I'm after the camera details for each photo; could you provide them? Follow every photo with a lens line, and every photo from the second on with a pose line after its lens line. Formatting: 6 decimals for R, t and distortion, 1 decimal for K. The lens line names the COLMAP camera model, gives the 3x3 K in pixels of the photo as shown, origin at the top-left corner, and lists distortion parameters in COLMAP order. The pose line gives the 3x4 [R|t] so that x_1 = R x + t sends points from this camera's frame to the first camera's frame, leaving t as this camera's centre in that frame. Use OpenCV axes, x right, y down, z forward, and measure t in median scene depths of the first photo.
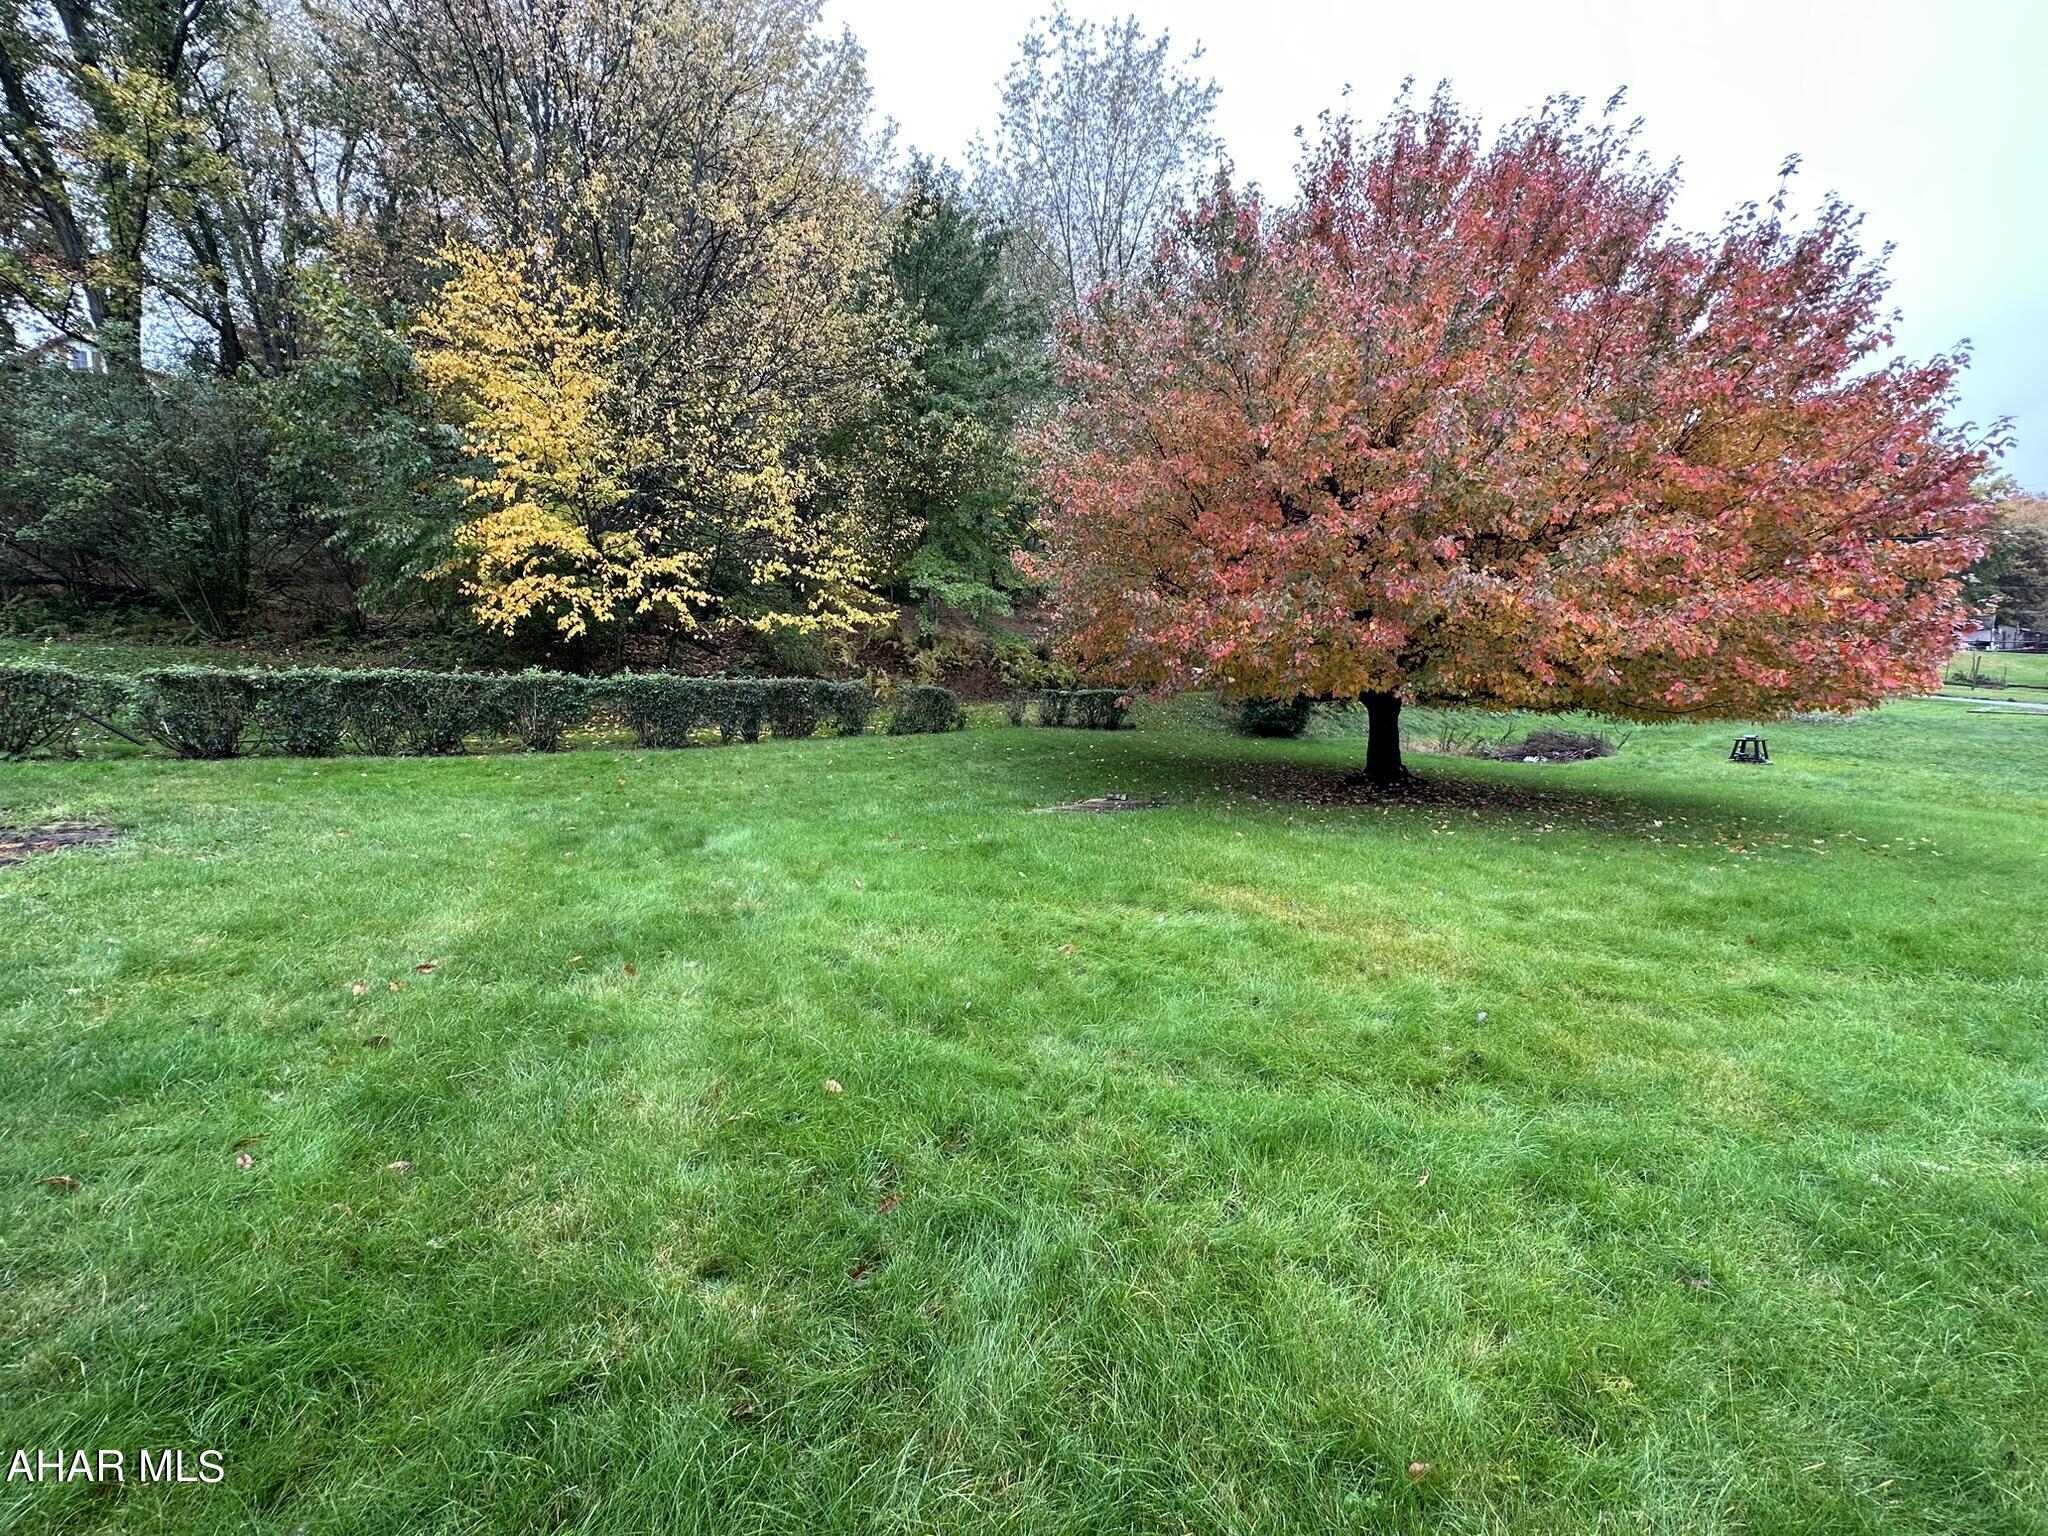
lens RADIAL K [[815.1, 0, 1024.7], [0, 815.1, 772.0], [0, 0, 1]] dist [-0.001335, 0.000170]
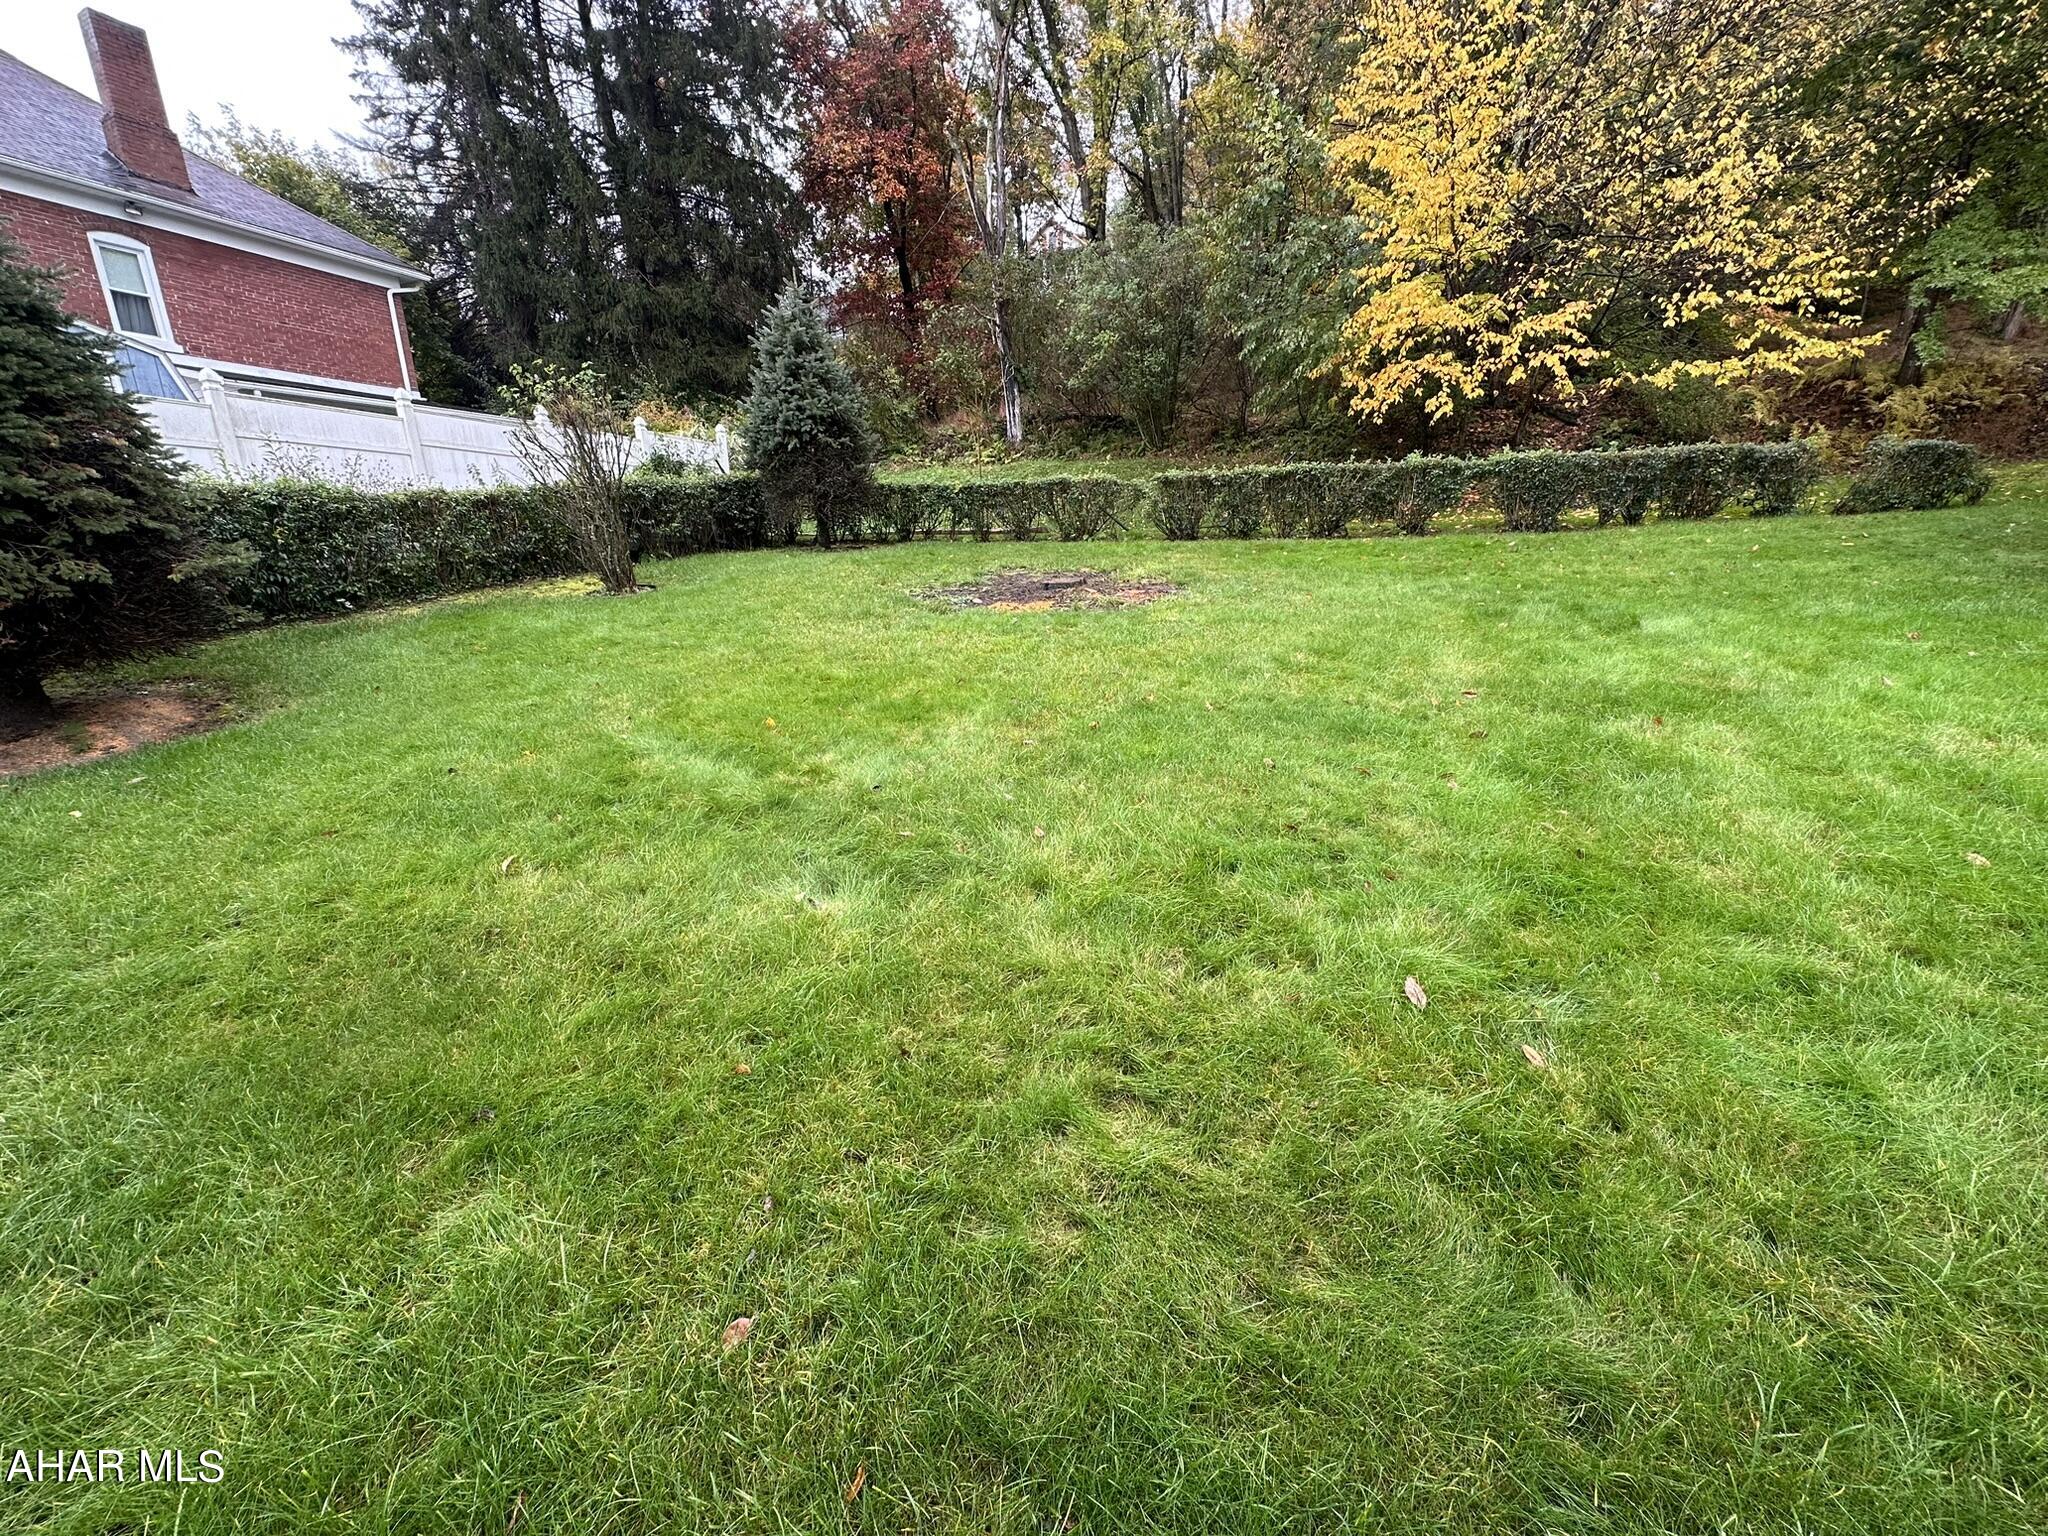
lens RADIAL K [[815.1, 0, 1024.7], [0, 815.1, 772.0], [0, 0, 1]] dist [-0.001335, 0.000170]
pose [[0.646887, 0.209956, -0.733114, -0.052426], [-0.023785, 0.966440, 0.255791, 0.011159], [0.762215, -0.148031, 0.630171, -0.091178]]
